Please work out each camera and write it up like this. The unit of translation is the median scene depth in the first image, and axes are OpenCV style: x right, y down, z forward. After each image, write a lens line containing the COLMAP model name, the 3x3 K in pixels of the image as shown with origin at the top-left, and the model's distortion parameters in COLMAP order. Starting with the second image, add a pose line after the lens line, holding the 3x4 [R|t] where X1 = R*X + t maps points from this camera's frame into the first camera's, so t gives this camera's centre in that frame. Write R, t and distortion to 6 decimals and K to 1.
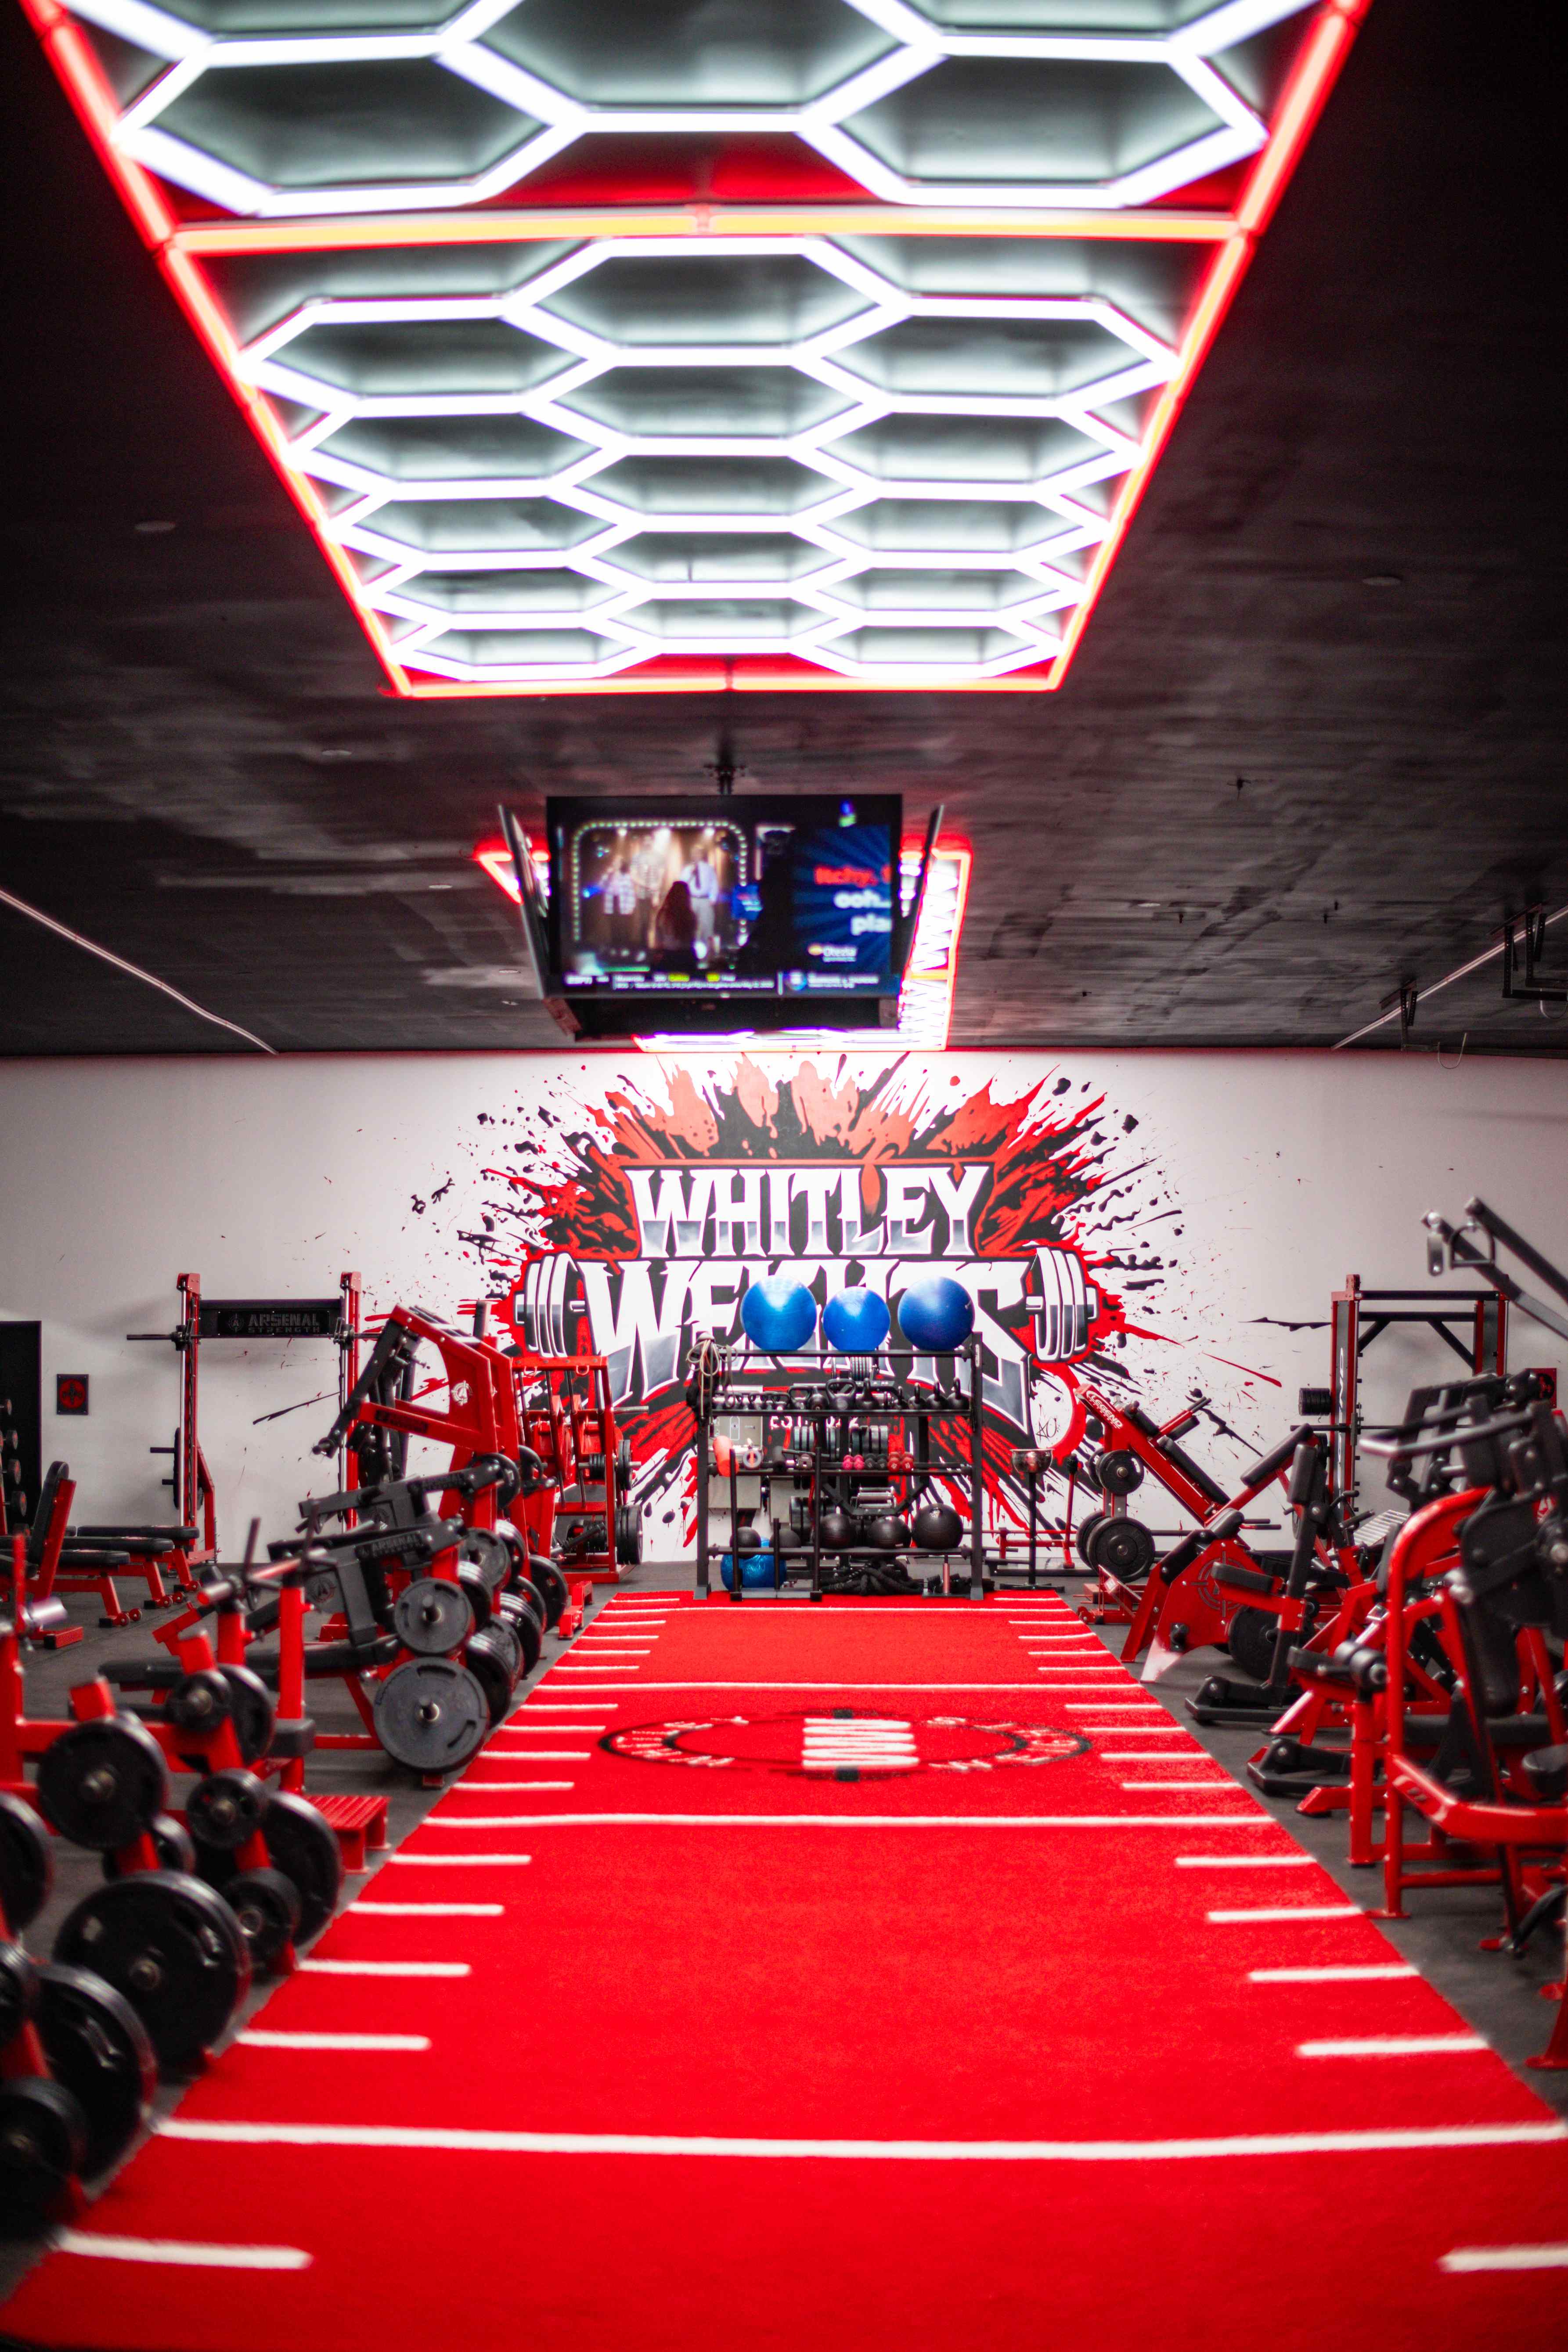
lens RADIAL K [[3168.4, 0, 784.0], [0, 3168.4, 1176.0], [0, 0, 1]] dist [-0.351775, 0.220745]
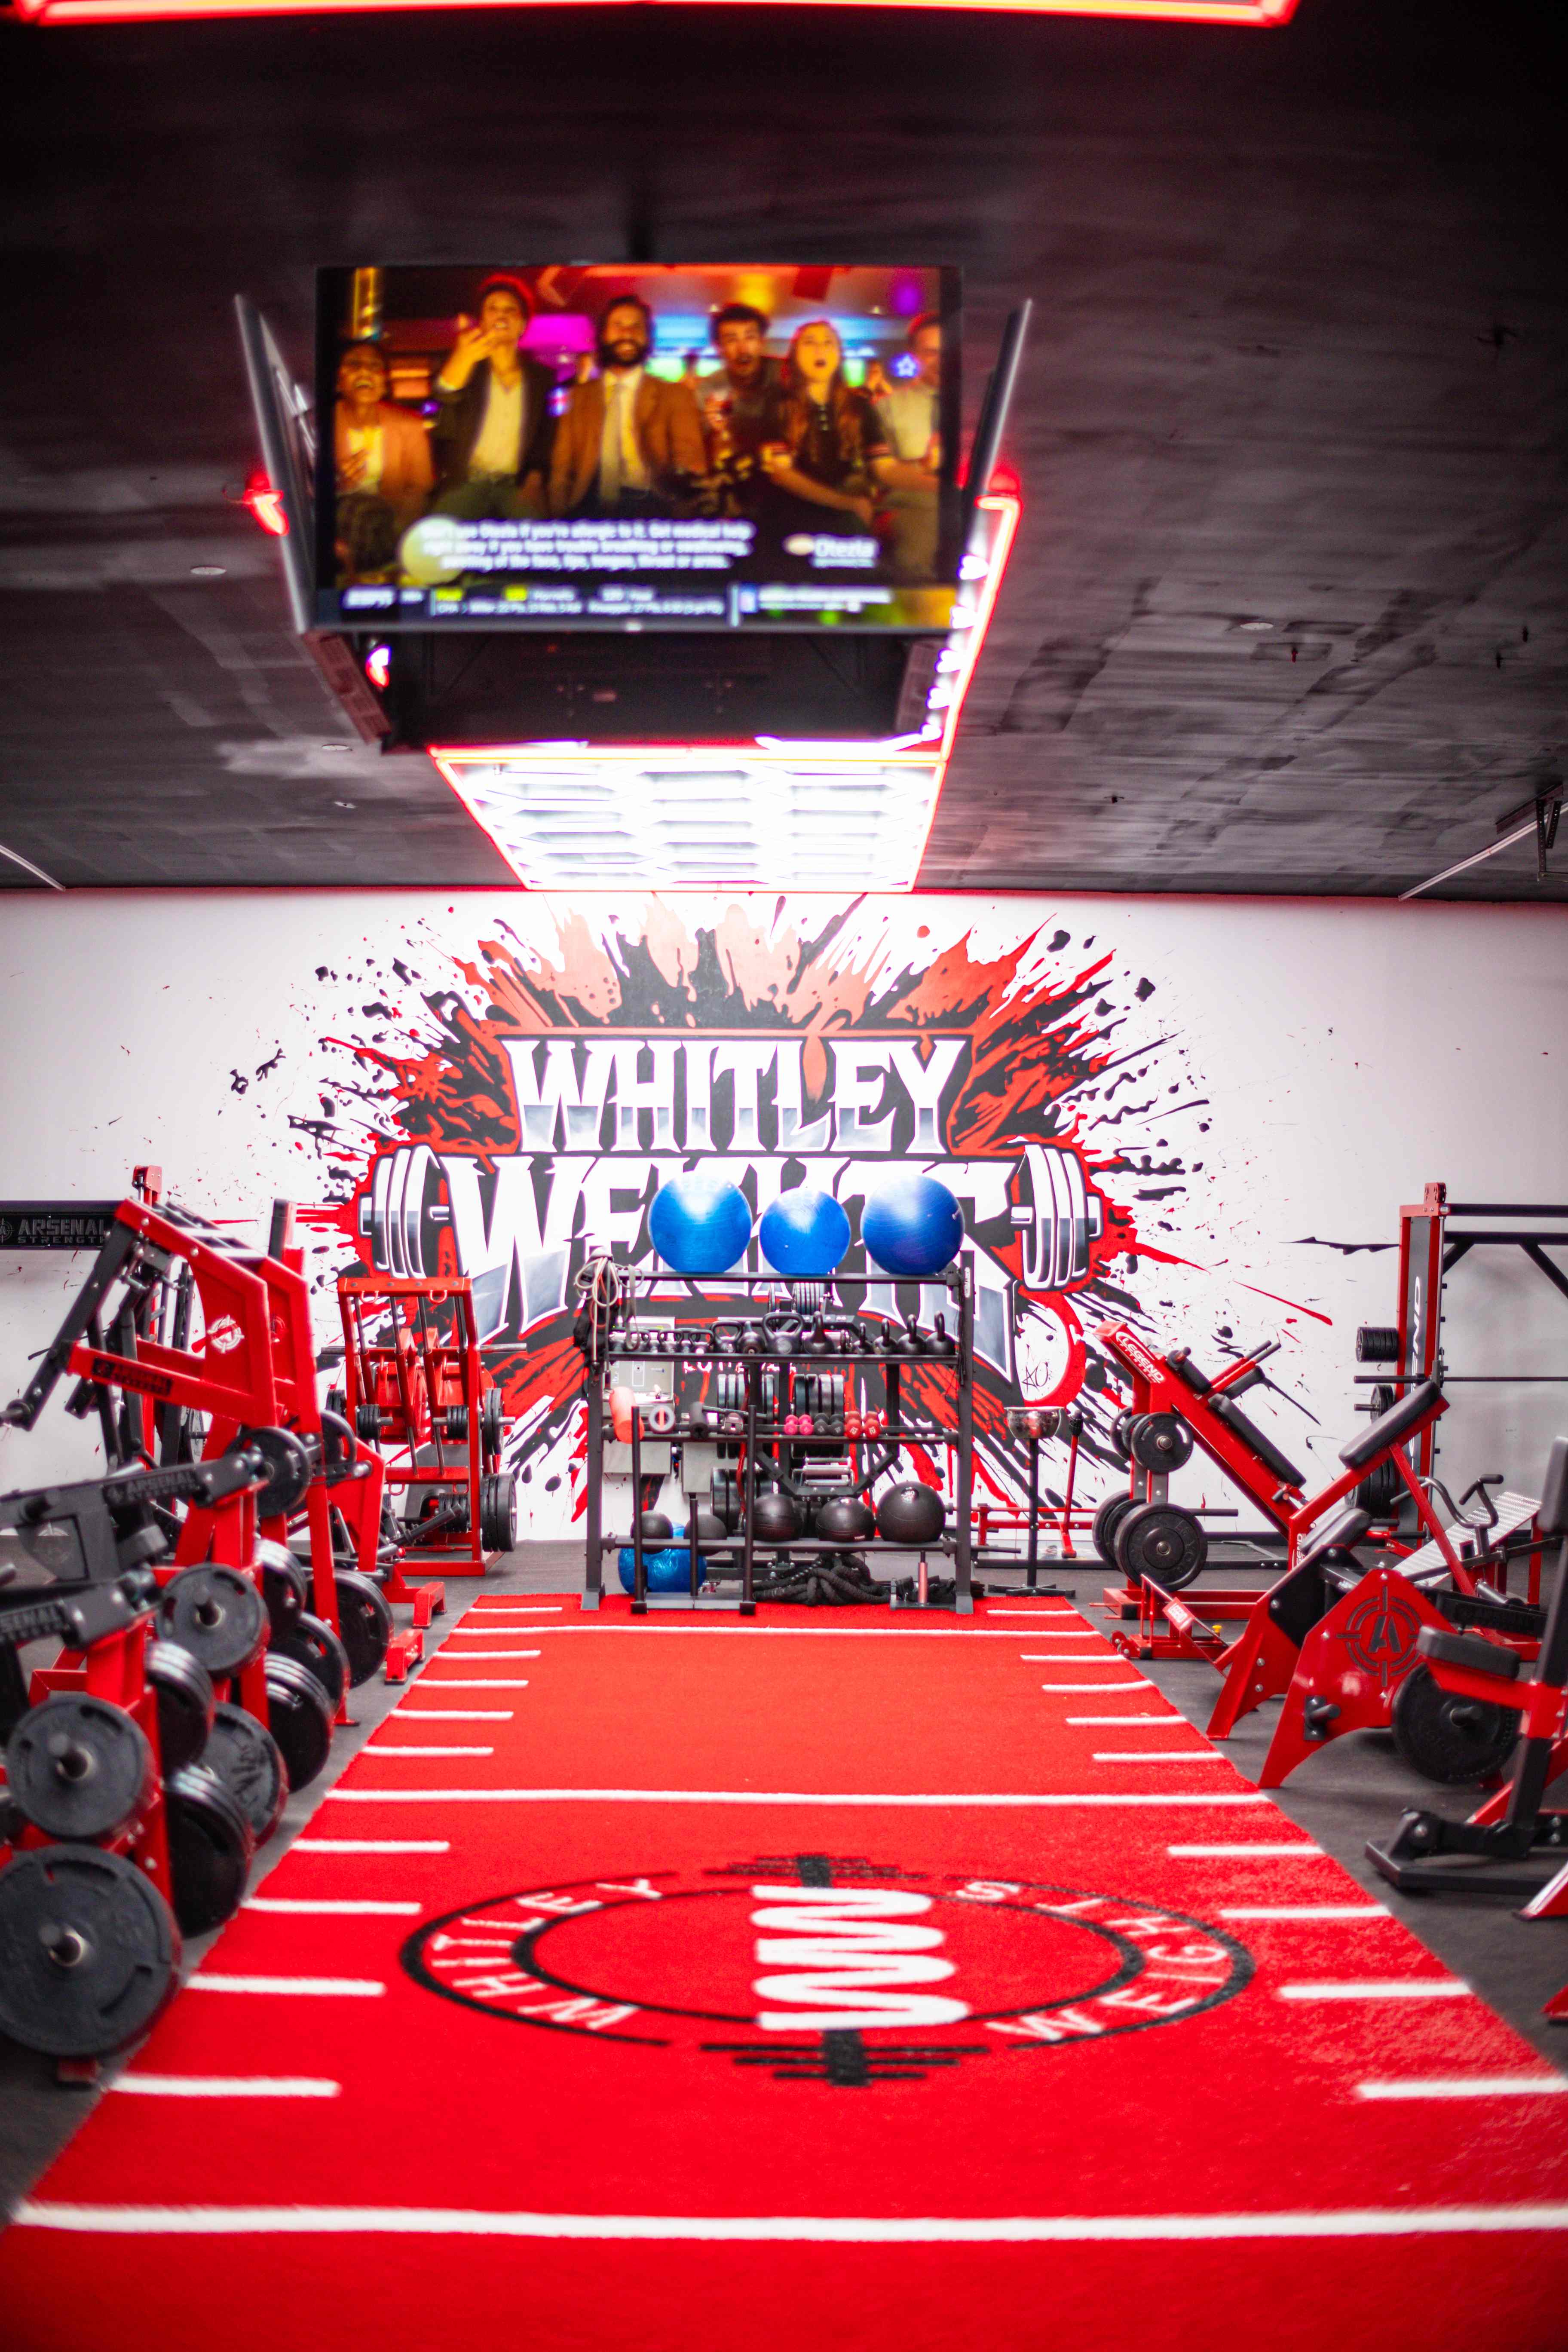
lens RADIAL K [[3168.2, 0, 784.0], [0, 3168.2, 1176.0], [0, 0, 1]] dist [-0.351775, 0.220745]
pose [[0.999484, 0.010545, 0.030325, -0.003815], [-0.011299, 0.999629, 0.024798, 0.011532], [-0.030053, -0.025128, 0.999232, 0.216297]]
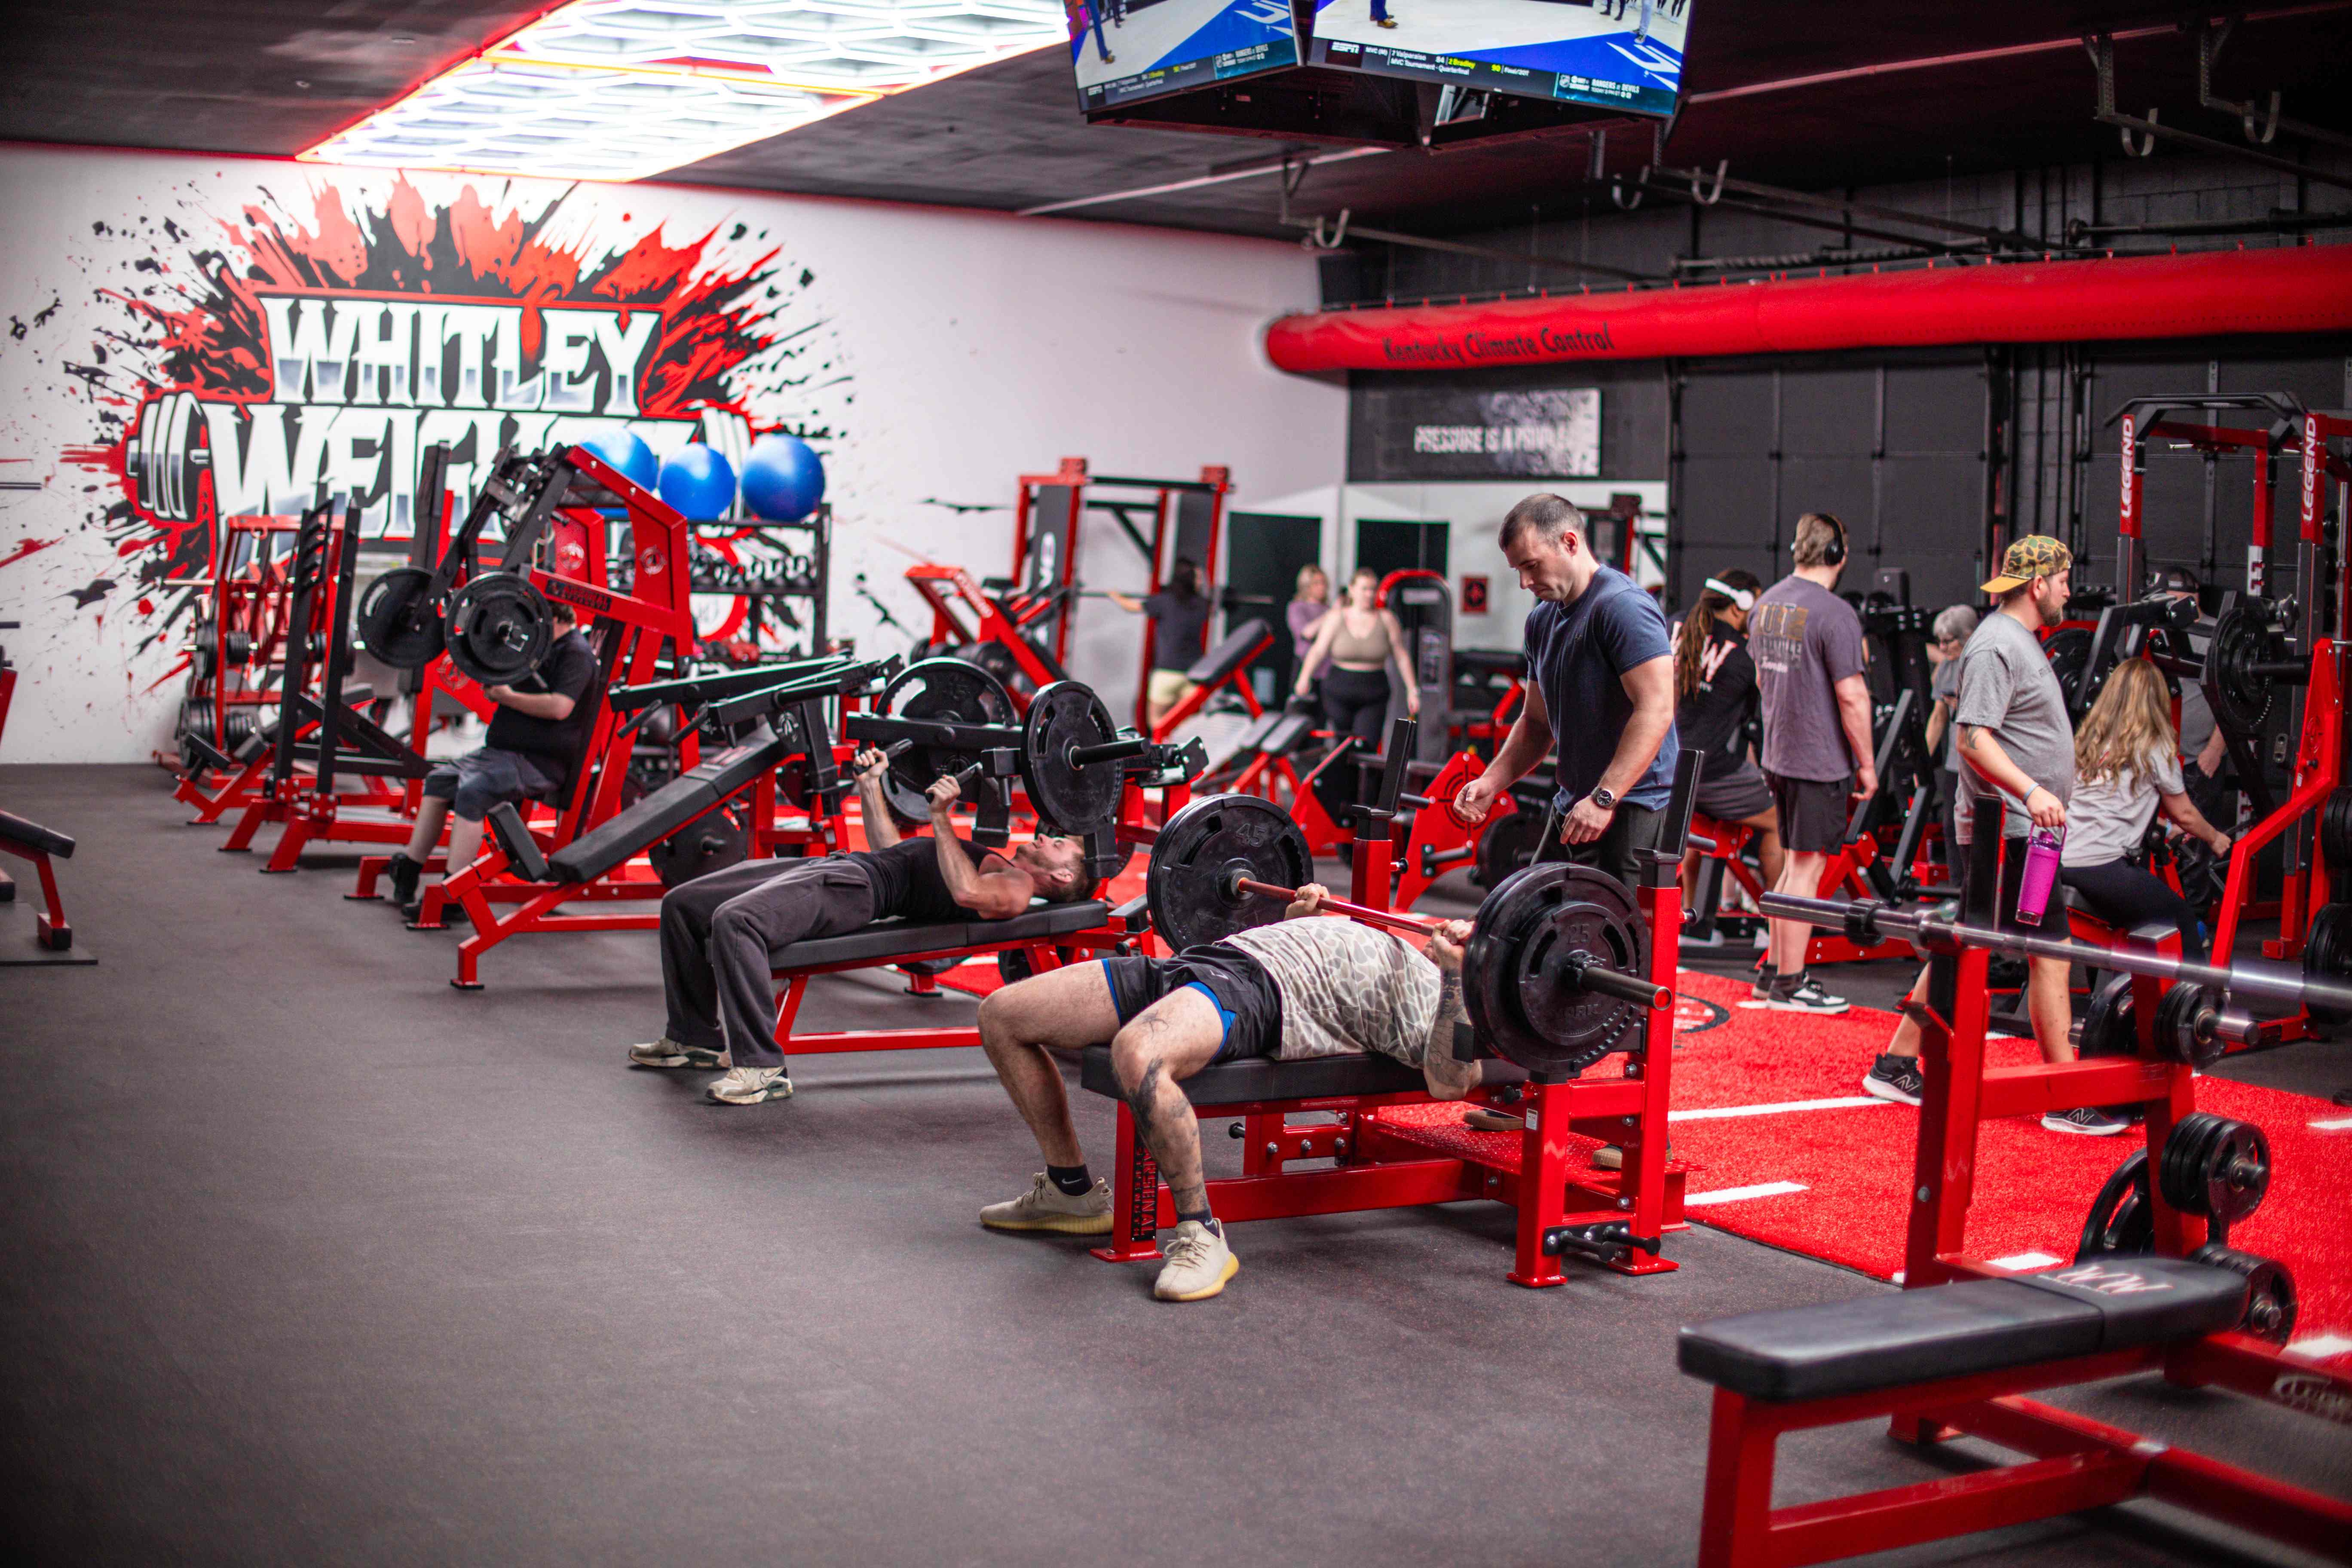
lens RADIAL K [[3168.2, 0, 1176.0], [0, 3168.2, 784.0], [0, 0, 1]] dist [-0.351775, 0.220745]
pose [[0.860275, -0.002073, 0.509825, -0.256344], [-0.067076, 0.990839, 0.117213, 0.014946], [-0.505398, -0.135032, 0.852255, 0.164543]]
